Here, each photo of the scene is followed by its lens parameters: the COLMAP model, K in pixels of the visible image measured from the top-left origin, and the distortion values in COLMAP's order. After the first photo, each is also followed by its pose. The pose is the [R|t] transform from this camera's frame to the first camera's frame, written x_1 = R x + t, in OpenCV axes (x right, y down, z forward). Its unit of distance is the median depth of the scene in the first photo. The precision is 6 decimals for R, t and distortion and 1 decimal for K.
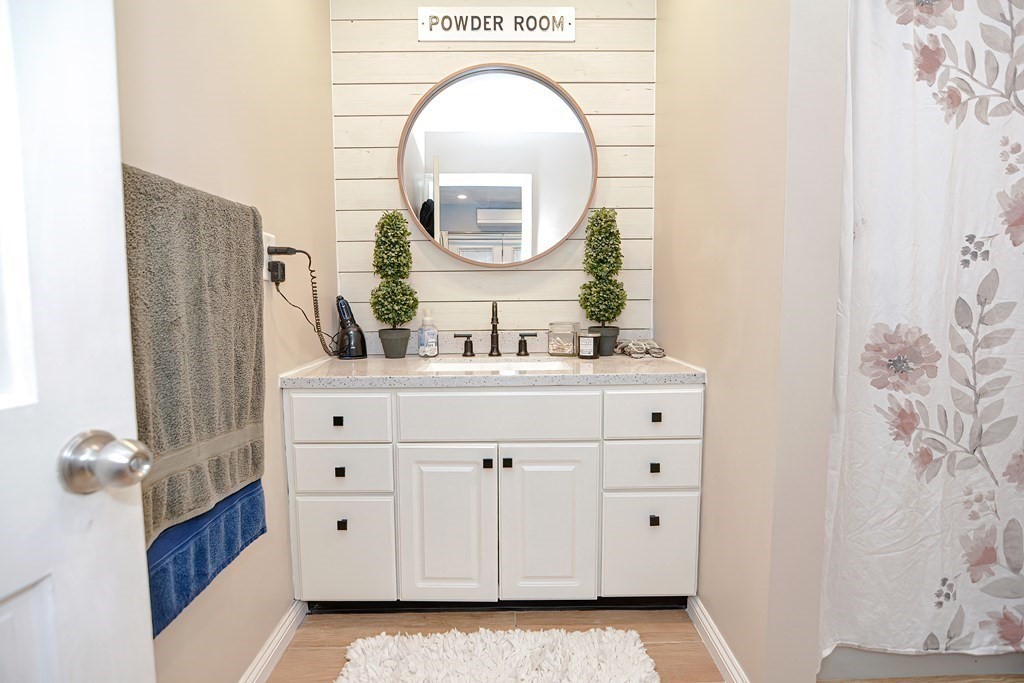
lens RADIAL K [[501.3, 0, 509.7], [0, 501.3, 339.1], [0, 0, 1]] dist [-0.033438, 0.012180]
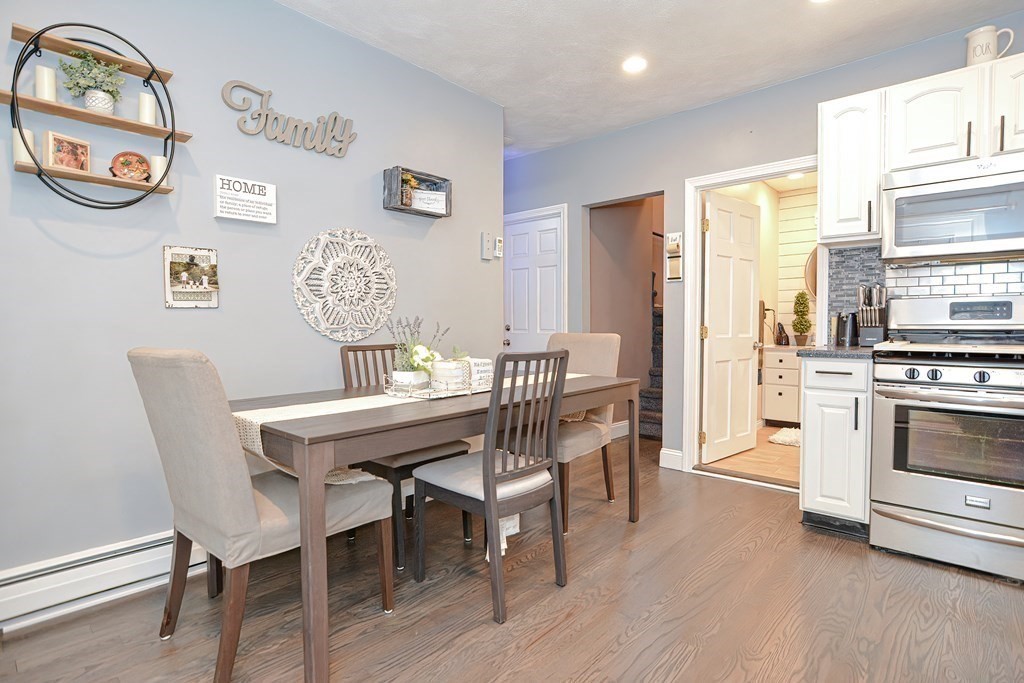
lens RADIAL K [[506.5, 0, 510.2], [0, 506.5, 339.2], [0, 0, 1]] dist [-0.032600, 0.009376]
pose [[0.730602, 0.024841, -0.682352, 0.581864], [-0.057640, 0.998015, -0.025383, 0.200887], [0.680366, 0.057876, 0.730583, -2.530321]]
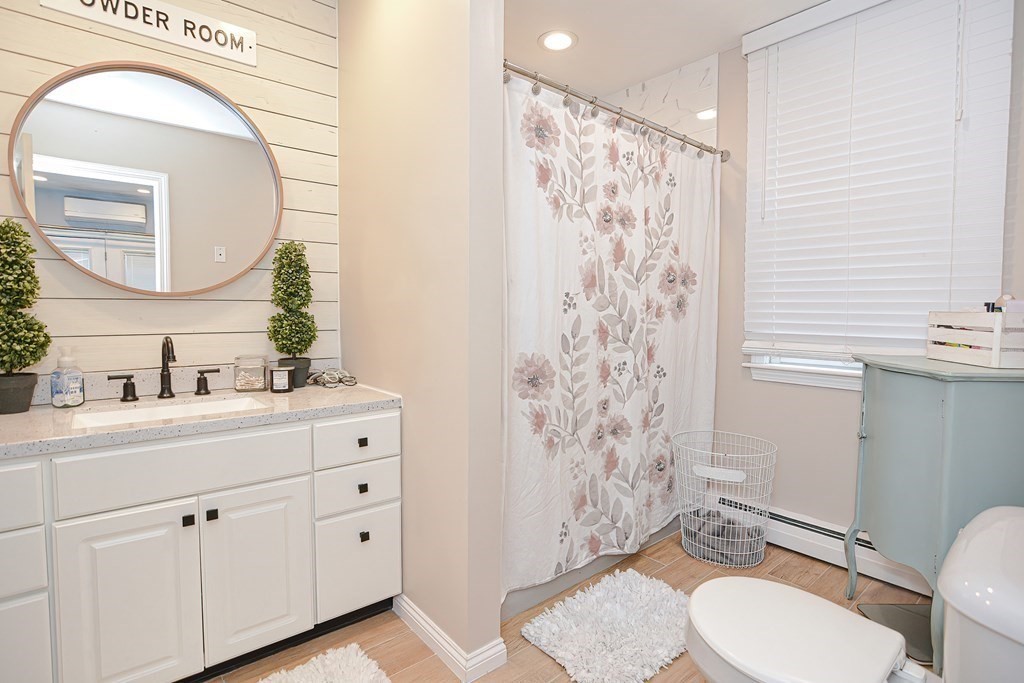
lens RADIAL K [[511.2, 0, 512.4], [0, 511.2, 340.4], [0, 0, 1]] dist [-0.031236, 0.007994]
pose [[0.770691, -0.026440, 0.636660, -0.159286], [0.040122, 0.999170, -0.007073, -0.046494], [-0.635944, 0.030995, 0.771112, -0.084273]]
